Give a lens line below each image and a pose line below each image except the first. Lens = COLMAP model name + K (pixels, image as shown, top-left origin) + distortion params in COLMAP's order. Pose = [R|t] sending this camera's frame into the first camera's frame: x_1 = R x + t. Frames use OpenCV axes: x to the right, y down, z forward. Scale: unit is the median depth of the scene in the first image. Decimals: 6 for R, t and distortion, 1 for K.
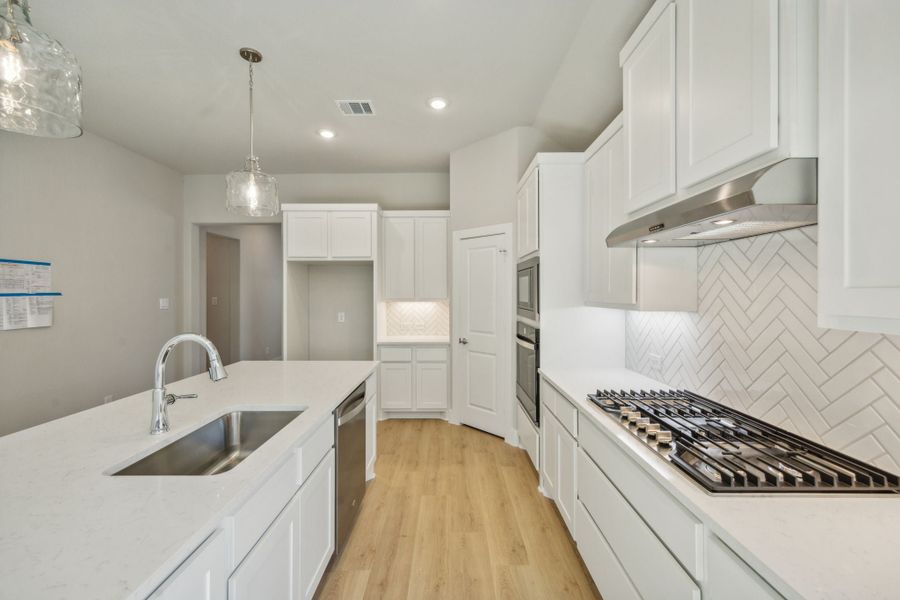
lens RADIAL K [[366.0, 0, 447.0], [0, 366.0, 293.2], [0, 0, 1]] dist [0.009909, -0.000878]
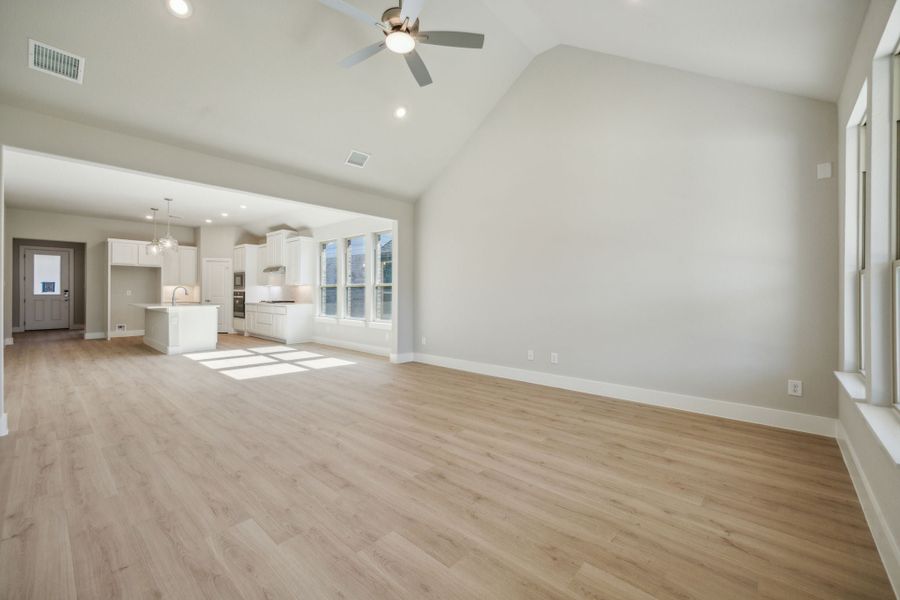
lens RADIAL K [[366.0, 0, 445.2], [0, 366.0, 295.0], [0, 0, 1]] dist [0.009909, -0.000878]
pose [[0.666033, 0.000468, 0.745922, -0.859587], [-0.006665, 0.999964, 0.005324, 0.072379], [-0.745893, -0.008517, 0.666012, -2.194313]]
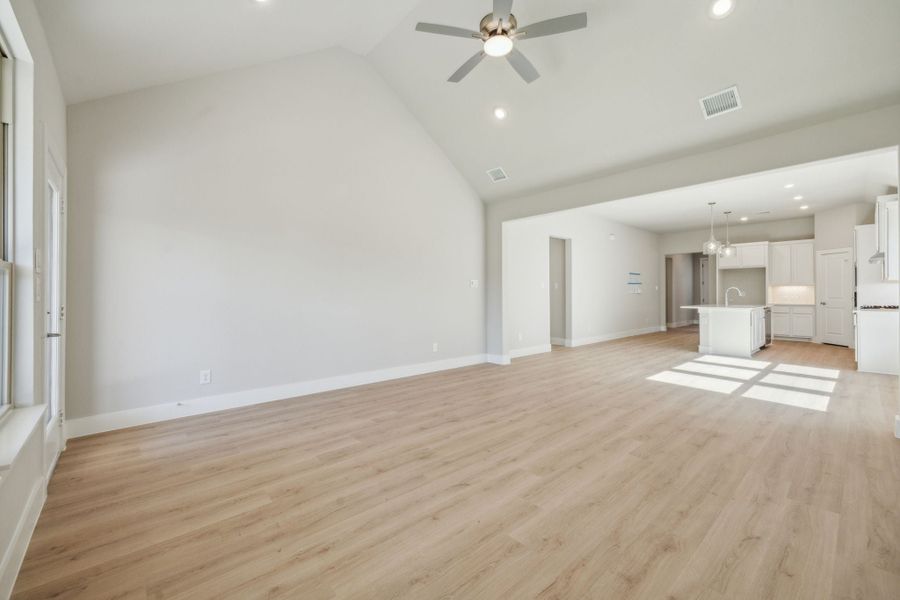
lens RADIAL K [[366.0, 0, 451.7], [0, 366.0, 290.1], [0, 0, 1]] dist [0.009909, -0.000878]
pose [[0.676556, -0.006325, -0.736364, 0.179487], [0.002718, 0.999978, -0.006092, 0.068190], [0.736386, 0.002120, 0.676558, -2.210629]]
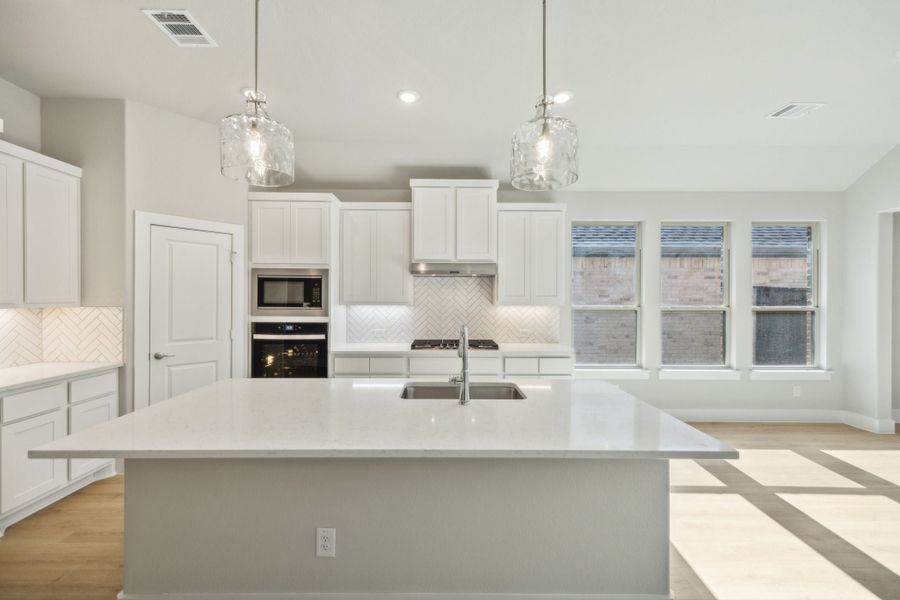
lens RADIAL K [[366.0, 0, 446.0], [0, 366.0, 299.7], [0, 0, 1]] dist [0.009909, -0.000878]
pose [[-0.016879, -0.004241, 0.999849, -0.829239], [-0.006642, 0.999969, 0.004129, 0.003784], [-0.999835, -0.006571, -0.016906, 0.439652]]
